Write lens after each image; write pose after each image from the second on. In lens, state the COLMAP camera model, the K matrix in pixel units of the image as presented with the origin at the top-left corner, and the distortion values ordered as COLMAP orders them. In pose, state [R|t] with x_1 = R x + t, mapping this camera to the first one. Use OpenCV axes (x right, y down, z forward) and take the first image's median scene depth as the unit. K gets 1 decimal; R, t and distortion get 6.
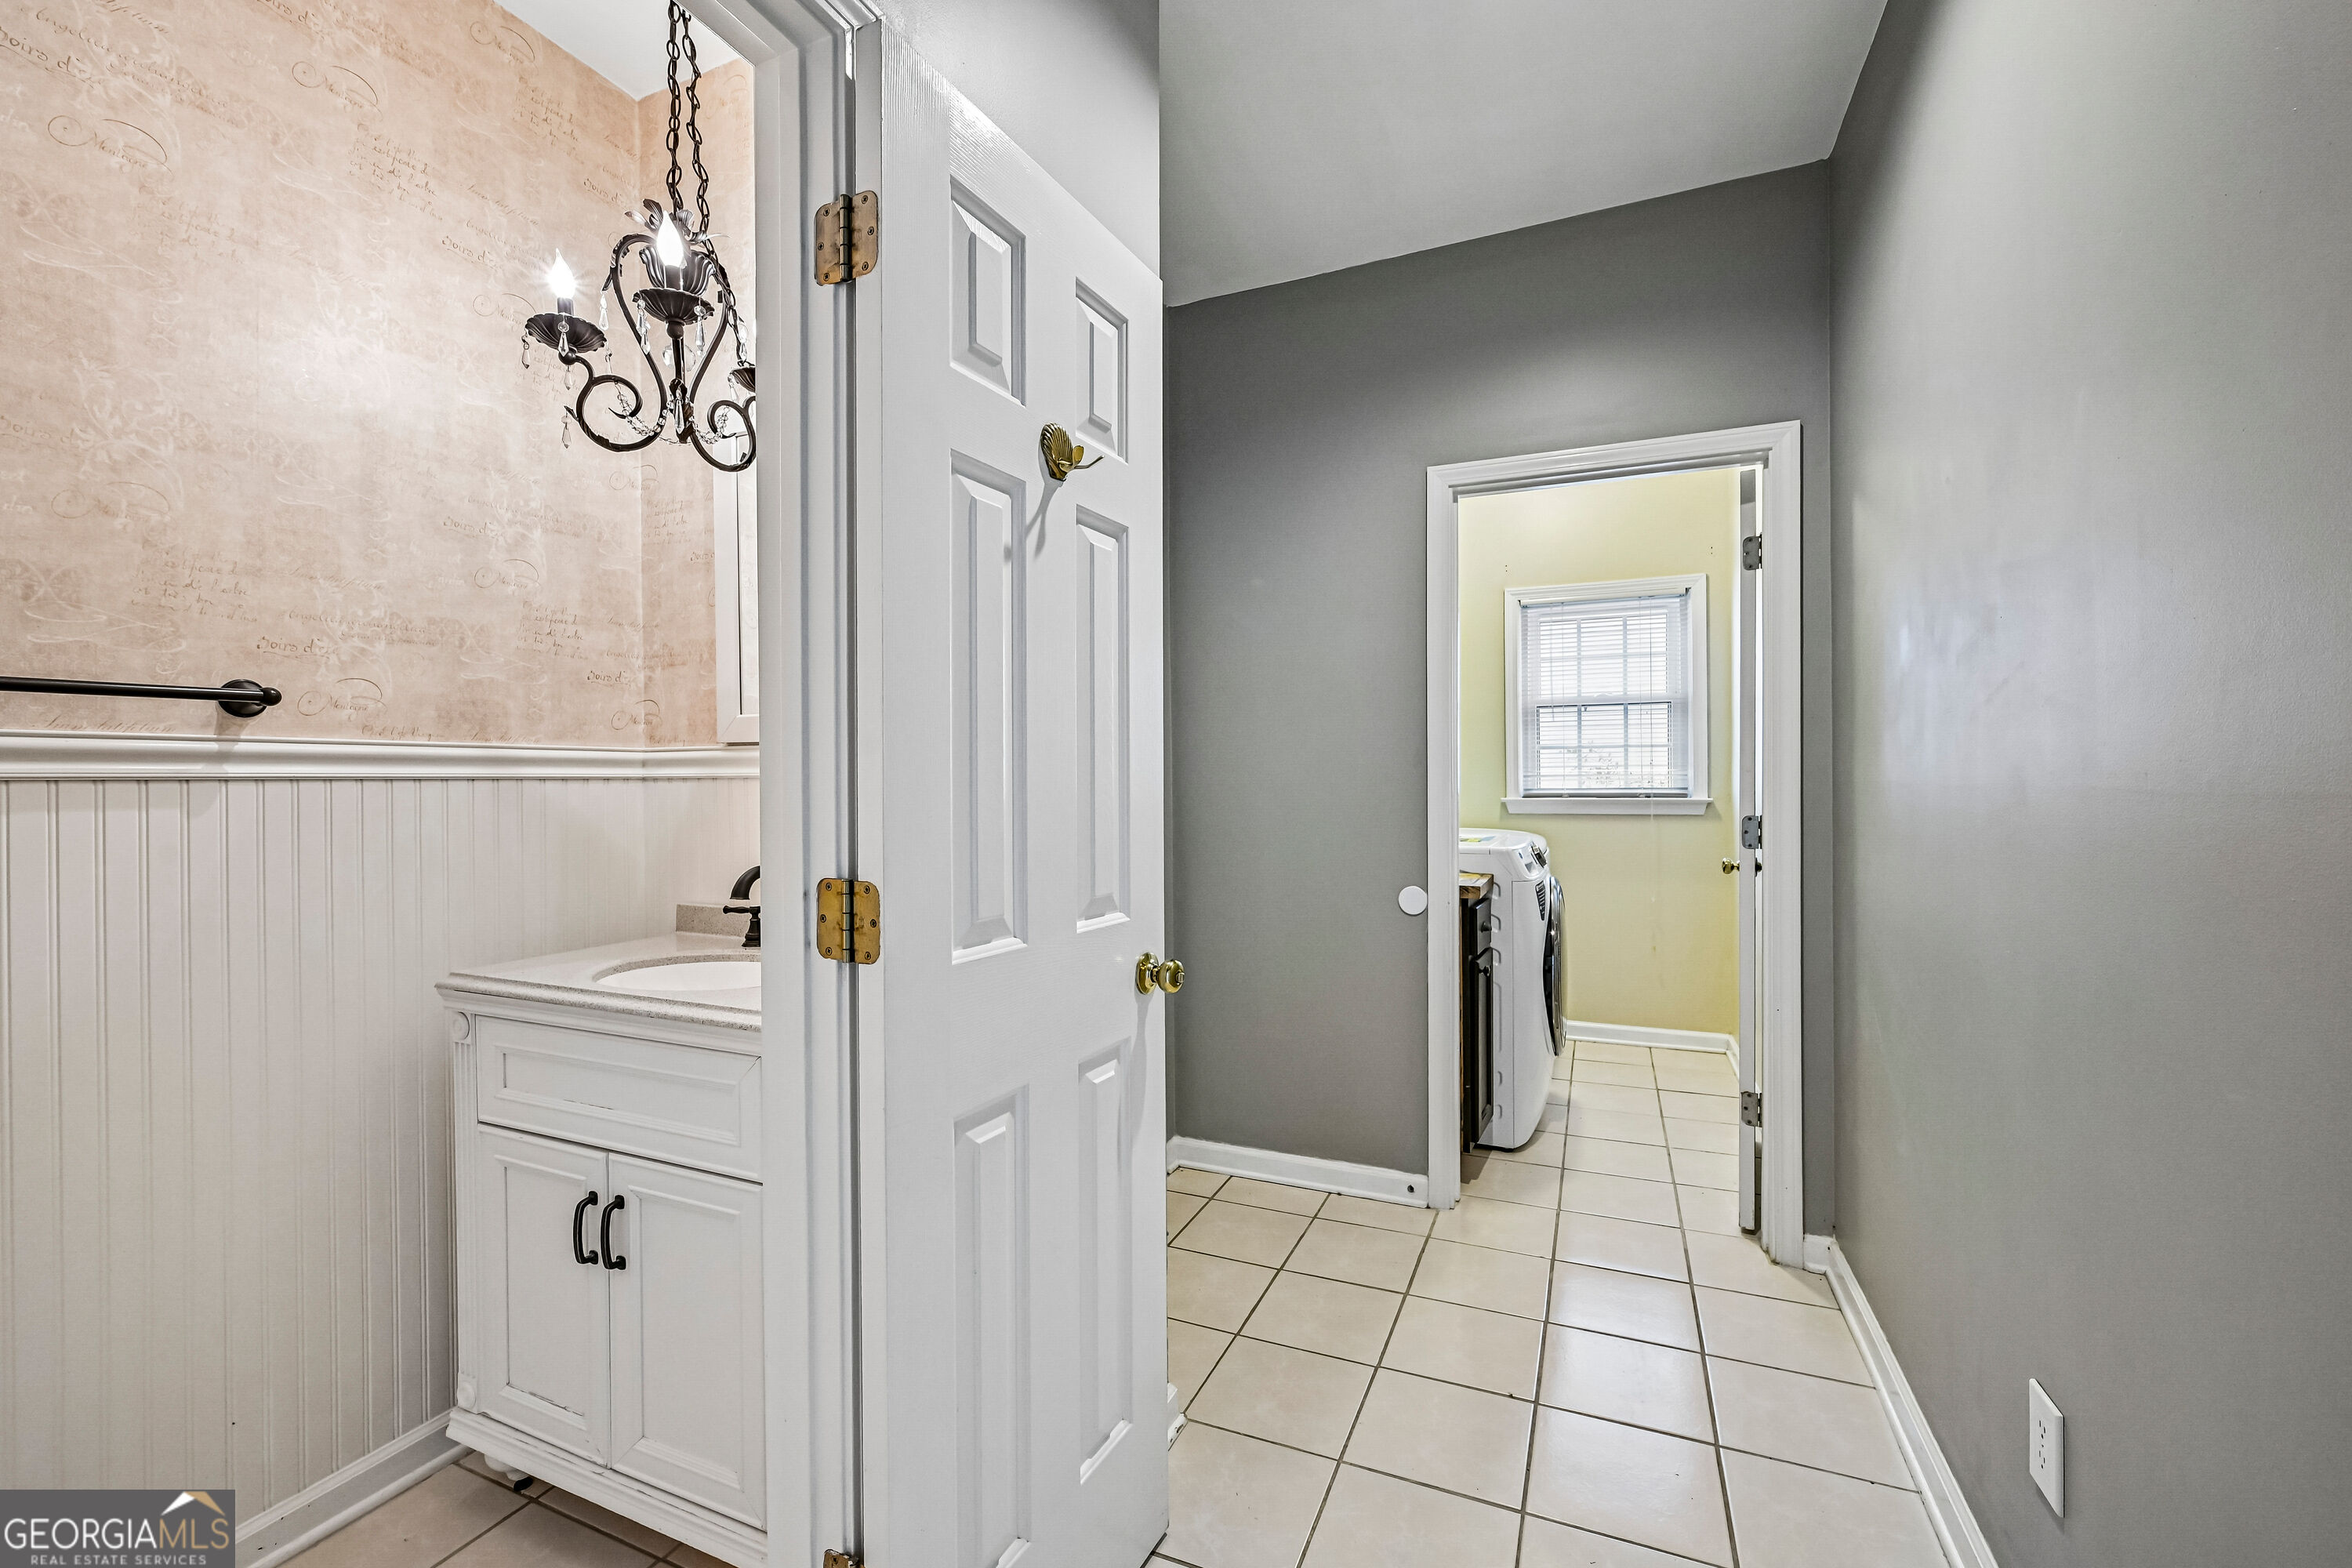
lens RADIAL K [[955.8, 0, 1219.0], [0, 955.8, 779.5], [0, 0, 1]] dist [-0.000340, 0.000415]
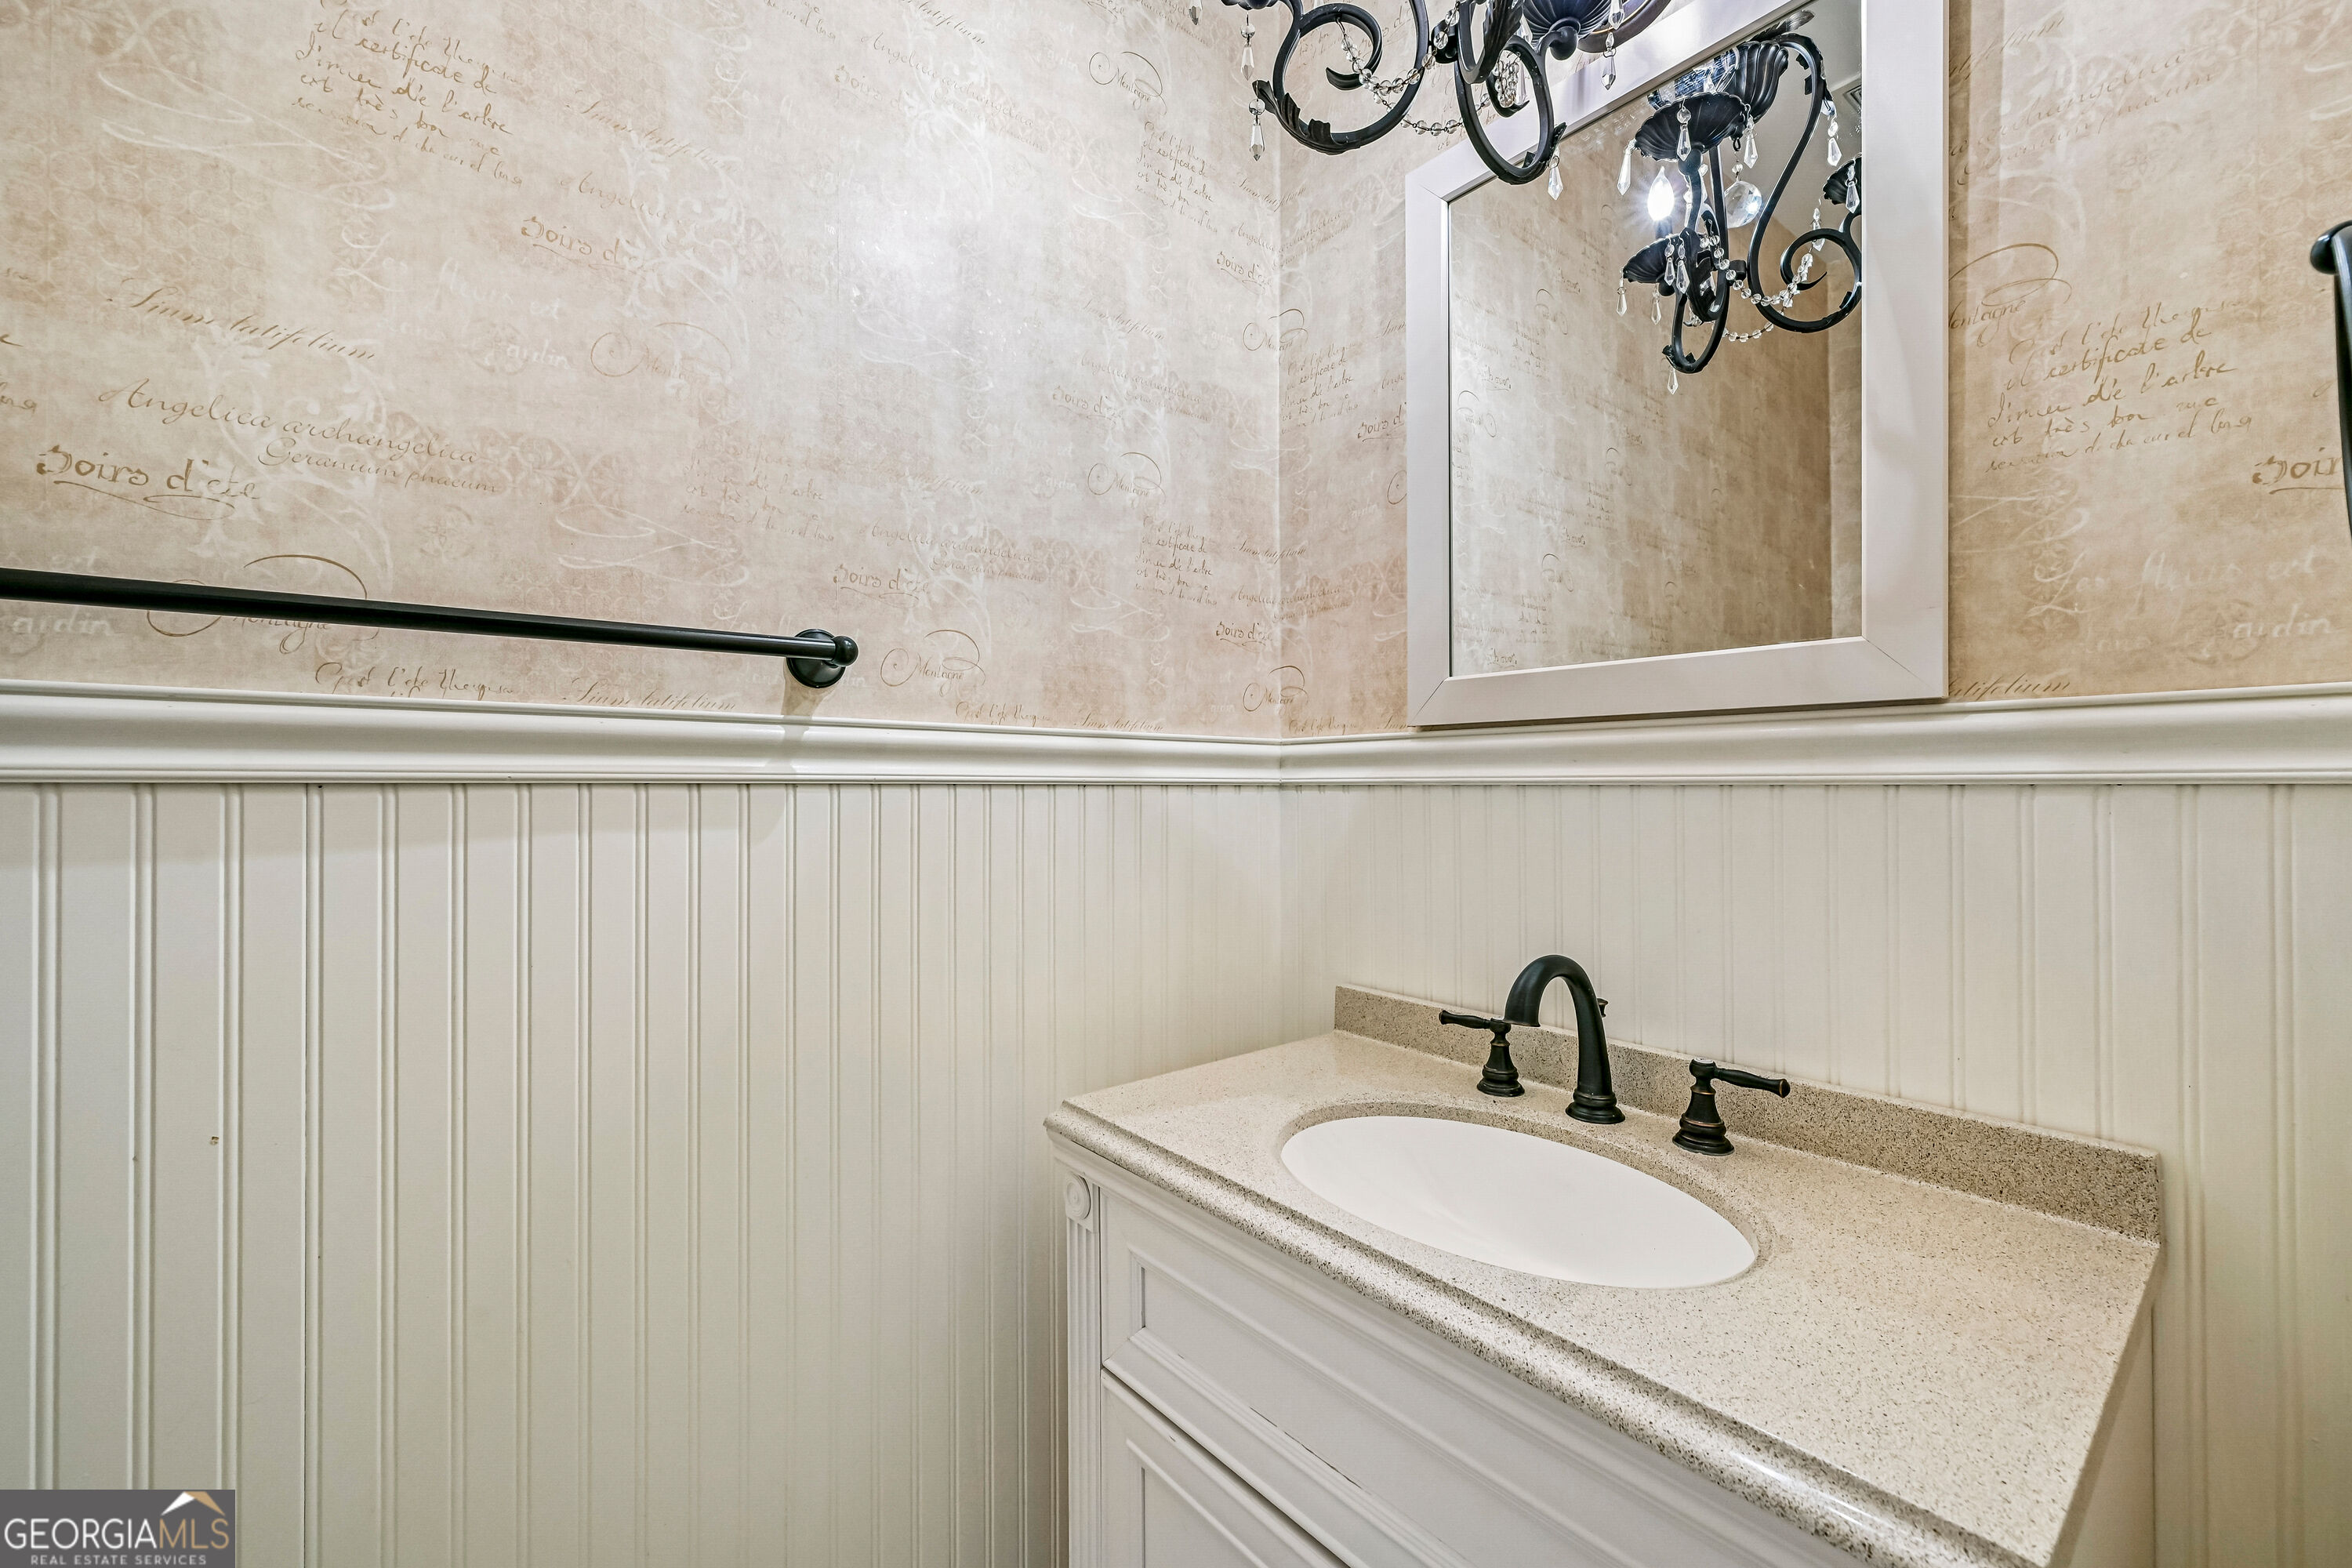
lens RADIAL K [[955.8, 0, 1179.0], [0, 955.8, 779.7], [0, 0, 1]] dist [-0.000340, 0.000415]
pose [[0.878444, 0.002674, -0.477838, -0.448932], [-0.006356, 0.999961, -0.006089, -0.000245], [0.477804, 0.008386, 0.878427, 0.497843]]
